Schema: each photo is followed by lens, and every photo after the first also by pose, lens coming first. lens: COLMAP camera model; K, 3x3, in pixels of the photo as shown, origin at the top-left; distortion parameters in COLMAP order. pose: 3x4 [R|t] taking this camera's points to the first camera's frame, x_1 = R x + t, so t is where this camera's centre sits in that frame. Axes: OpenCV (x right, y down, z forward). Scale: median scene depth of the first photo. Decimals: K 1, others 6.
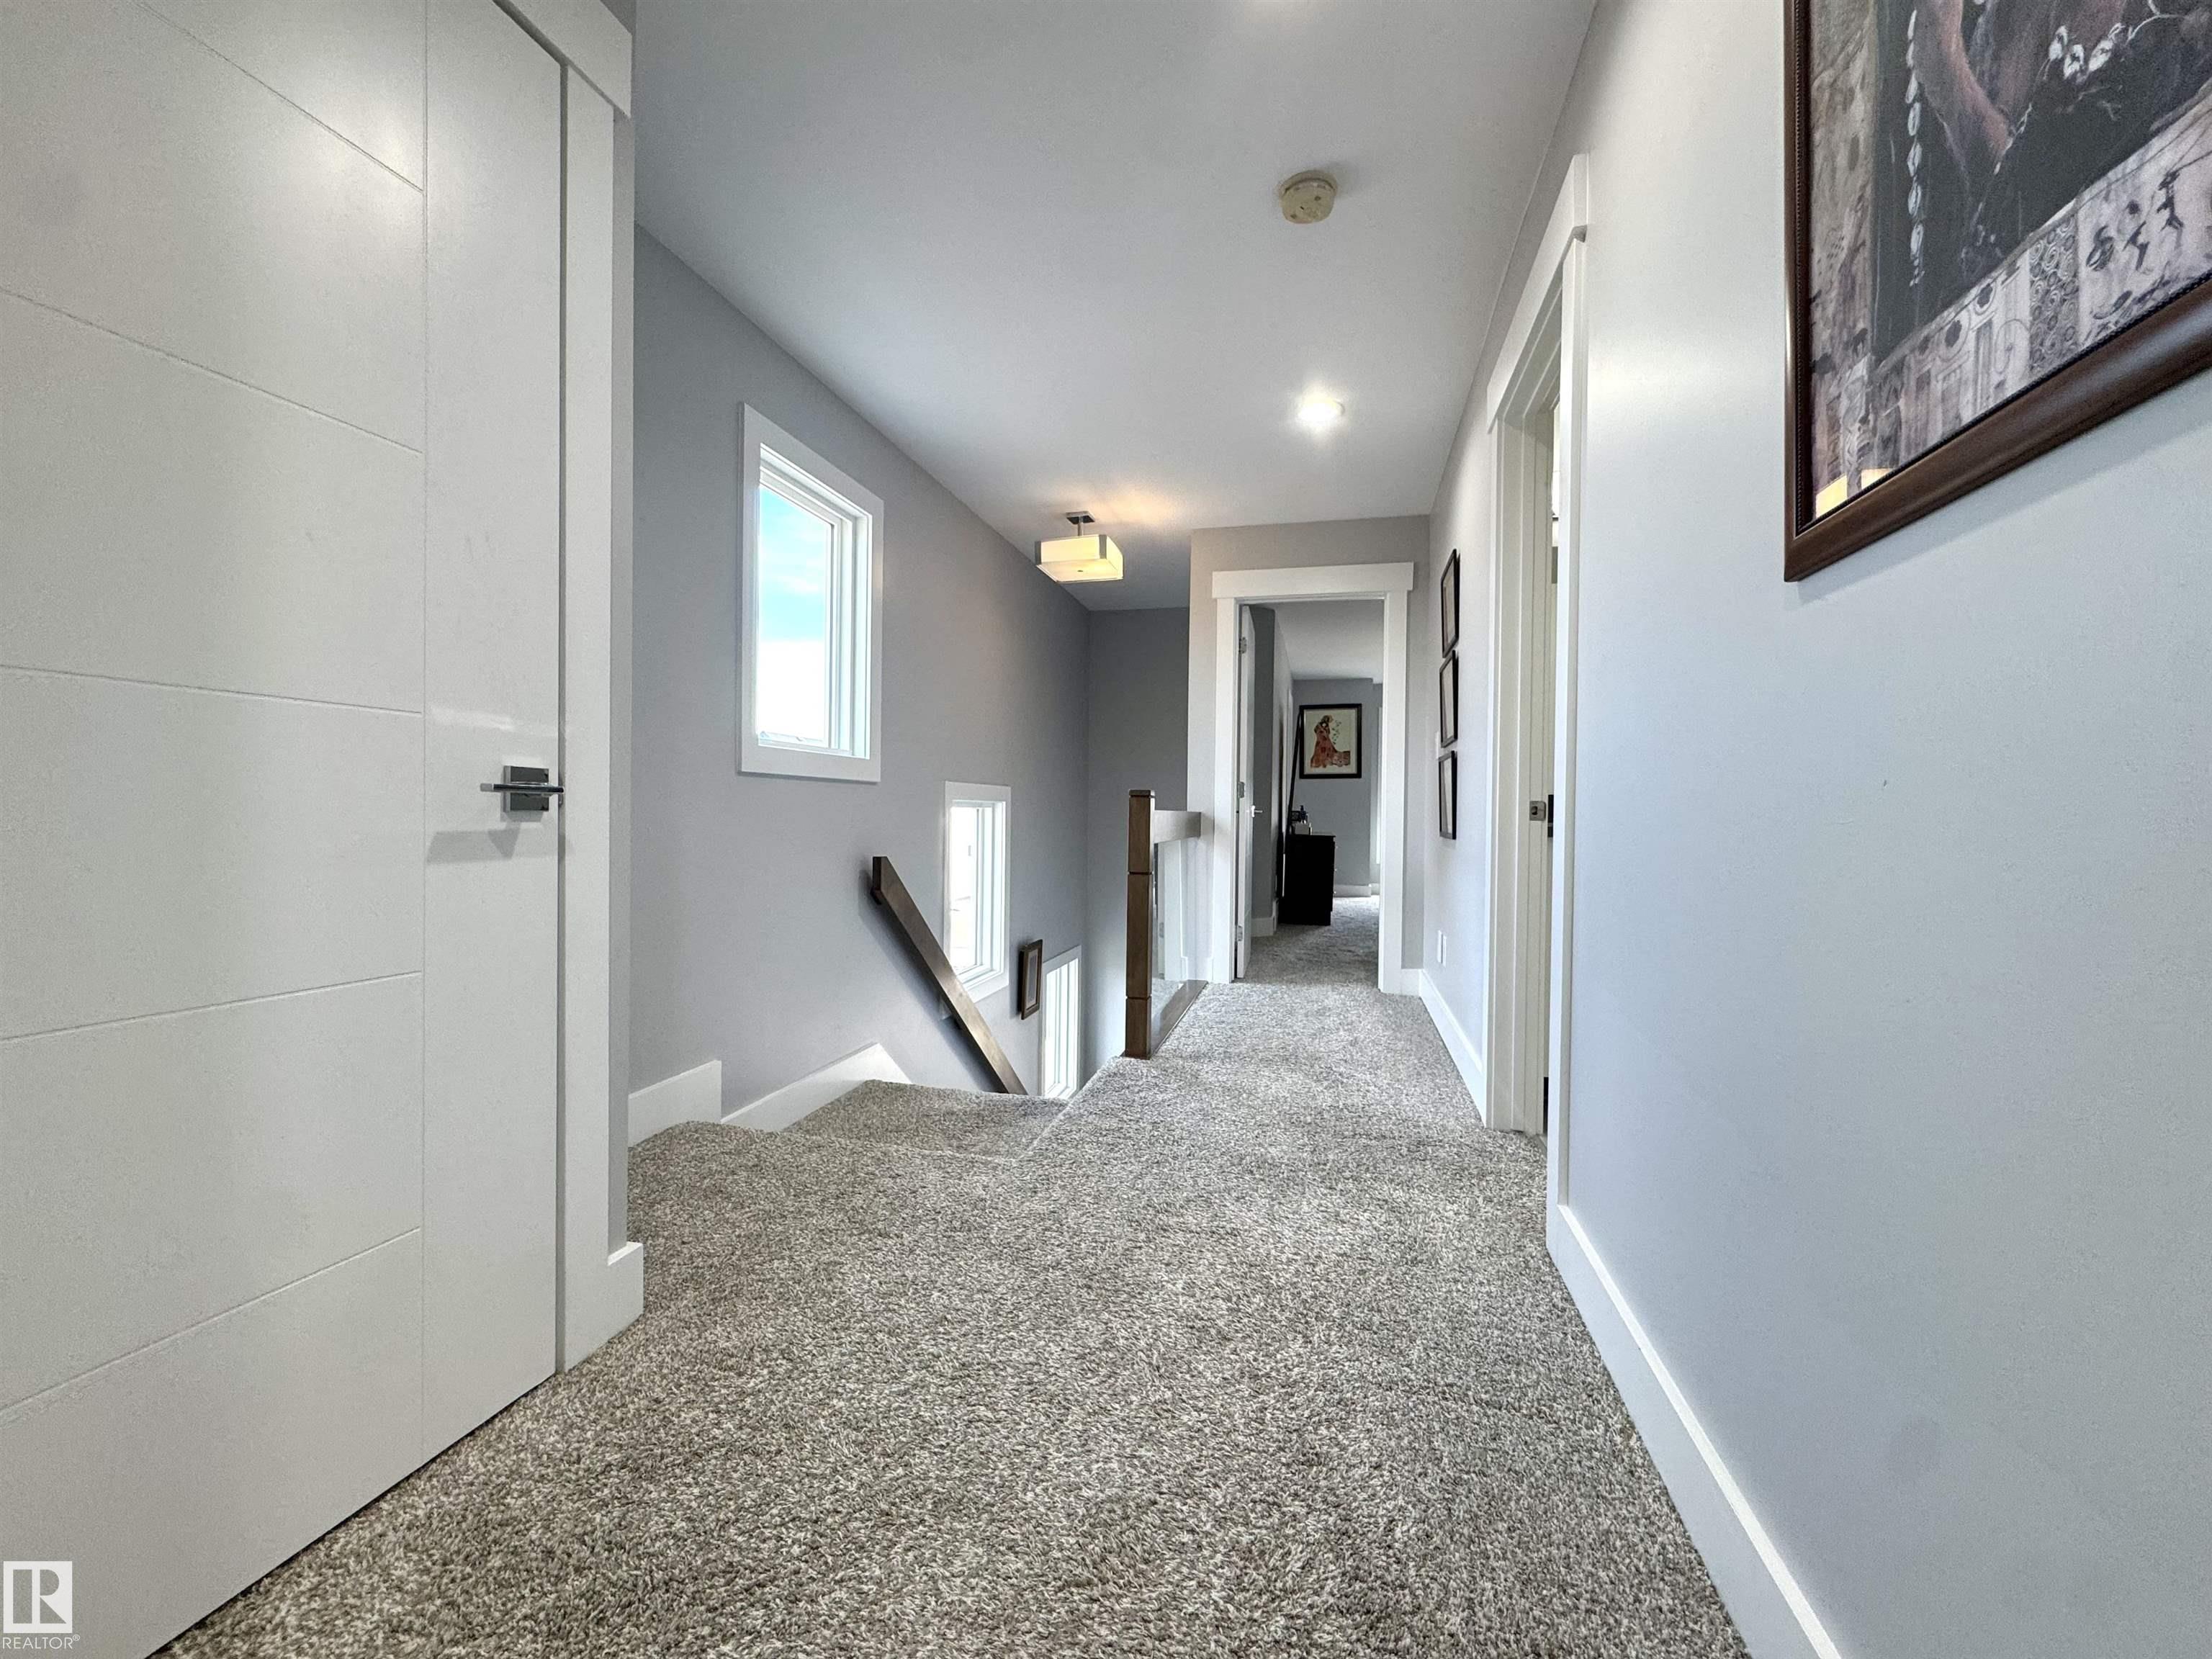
lens RADIAL K [[889.3, 0, 1115.0], [0, 889.3, 814.8], [0, 0, 1]] dist [-0.003394, -0.000421]
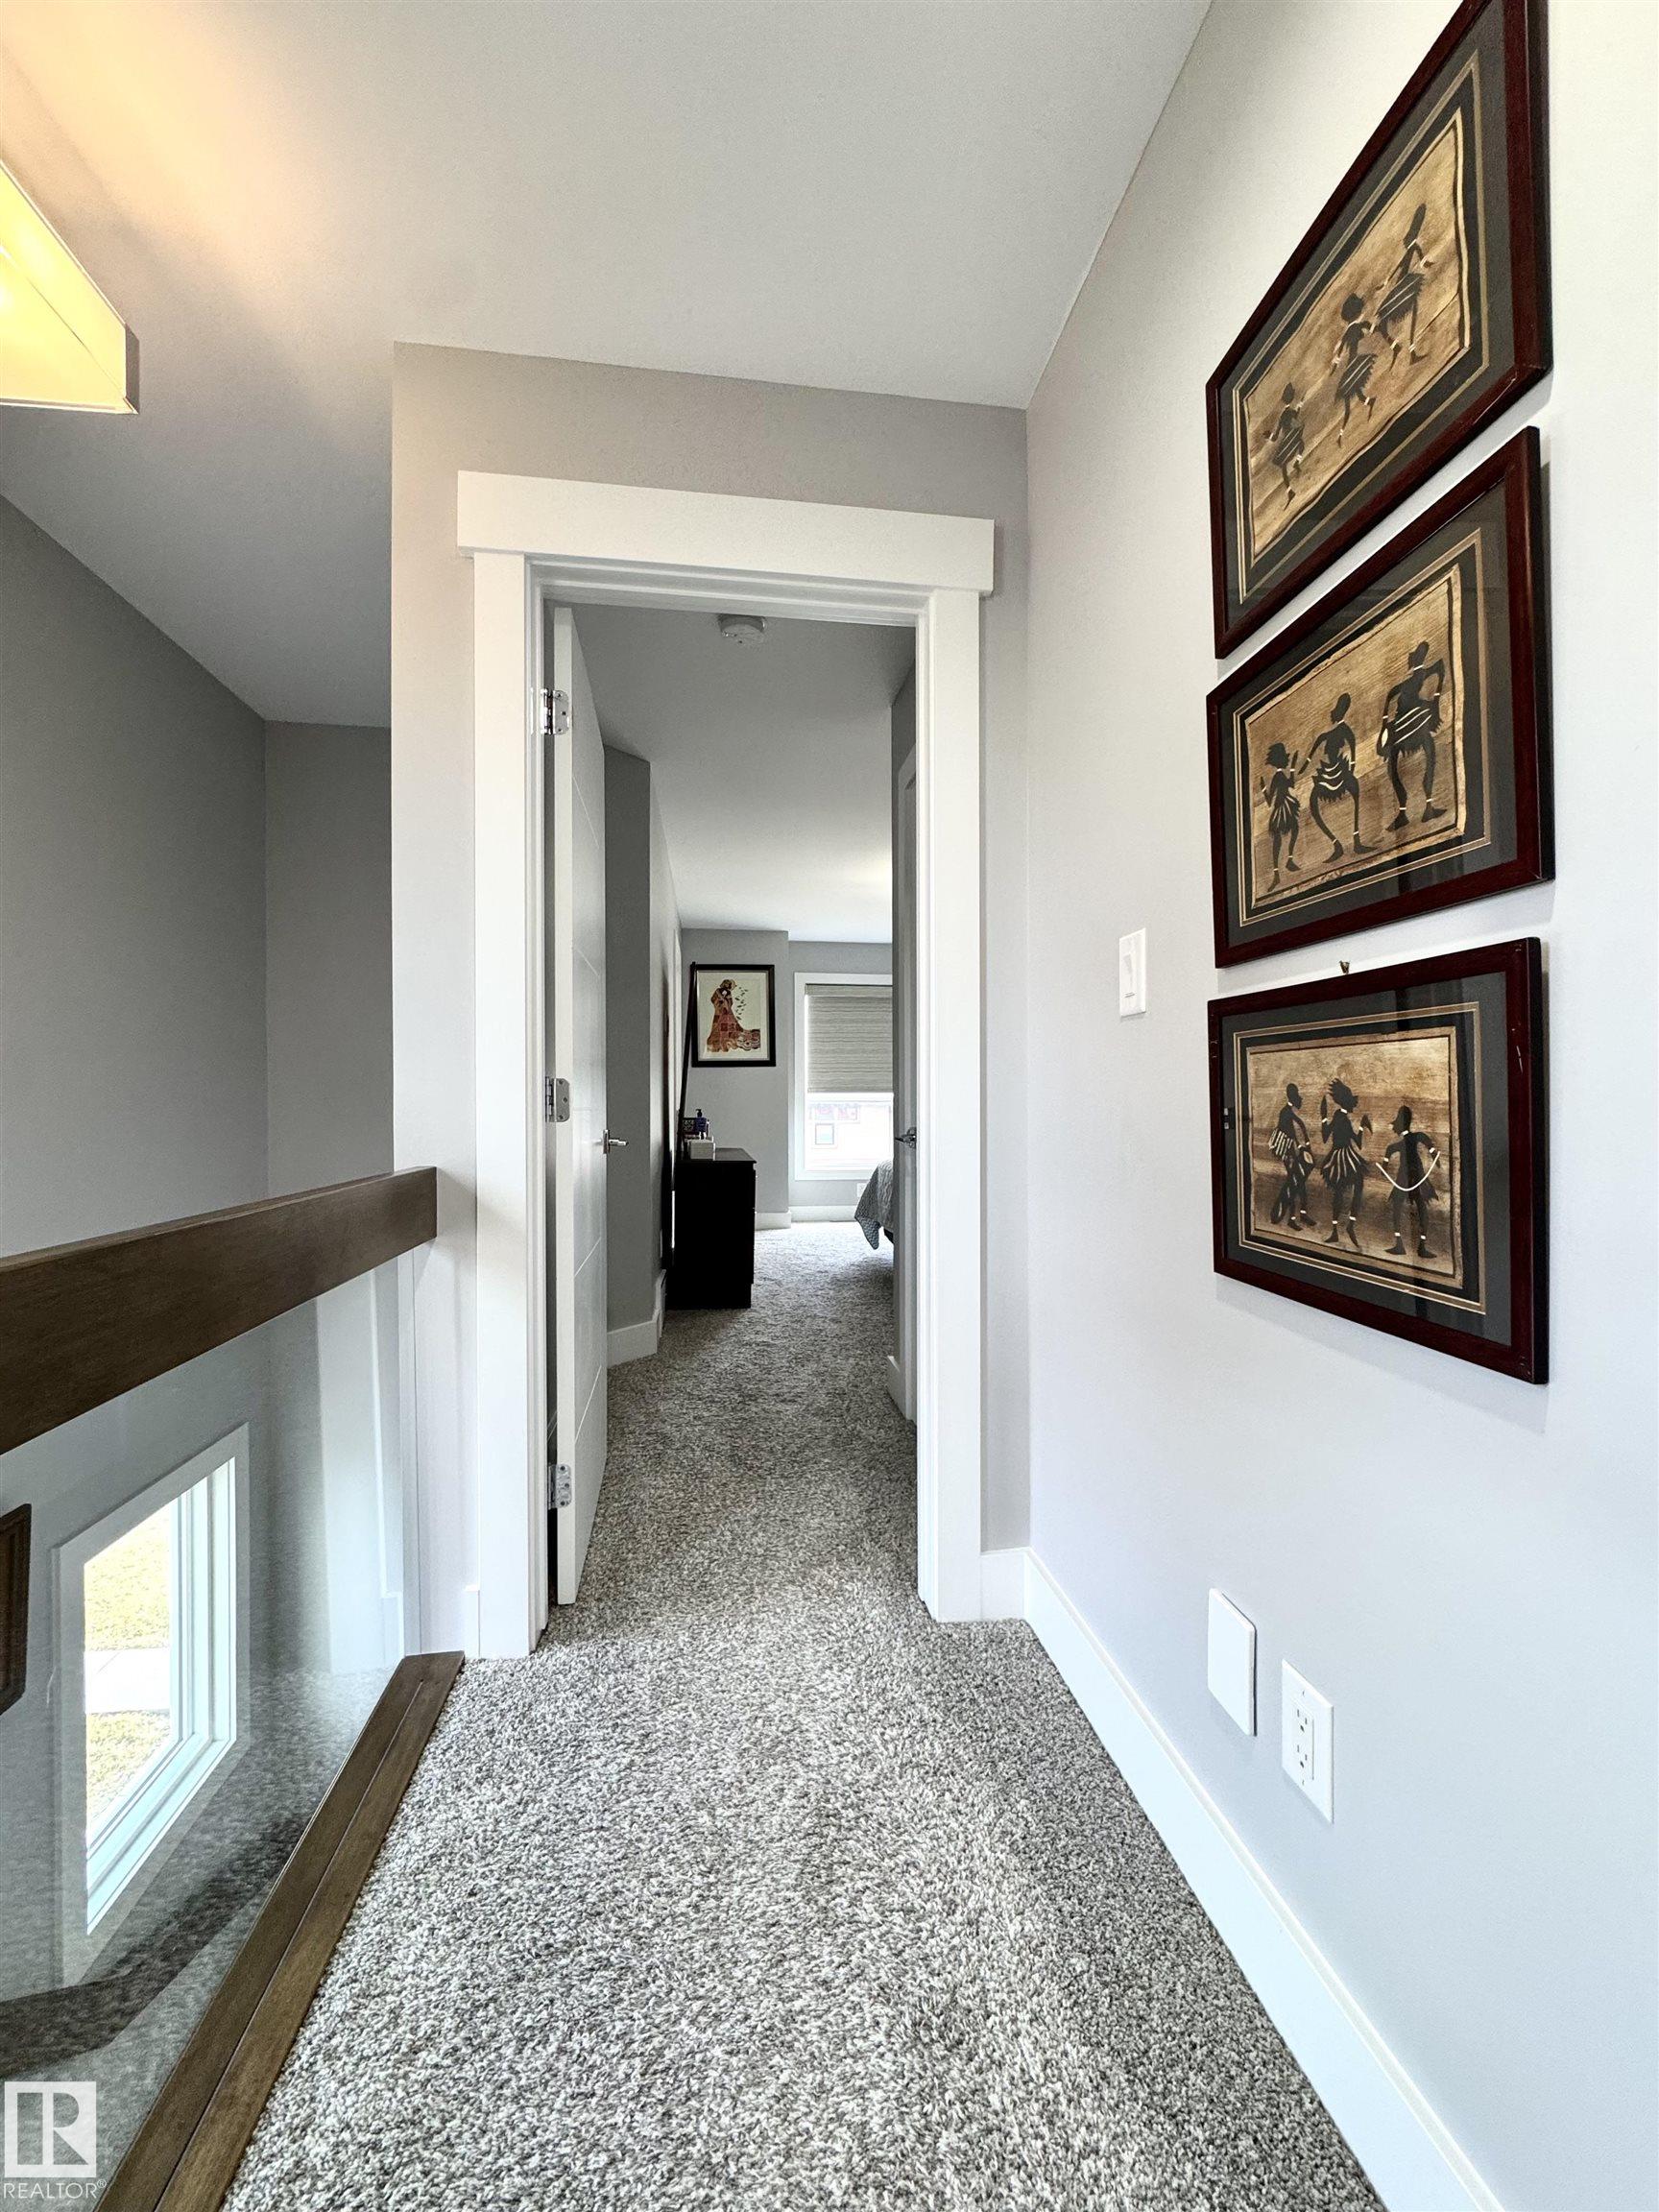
lens RADIAL K [[889.3, 0, 835.6], [0, 889.3, 1092.1], [0, 0, 1]] dist [-0.003394, -0.000421]
pose [[0.931074, -0.014840, 0.364530, 0.067807], [0.019360, 0.999774, -0.008750, -0.015440], [-0.364317, 0.015204, 0.931151, 0.364174]]
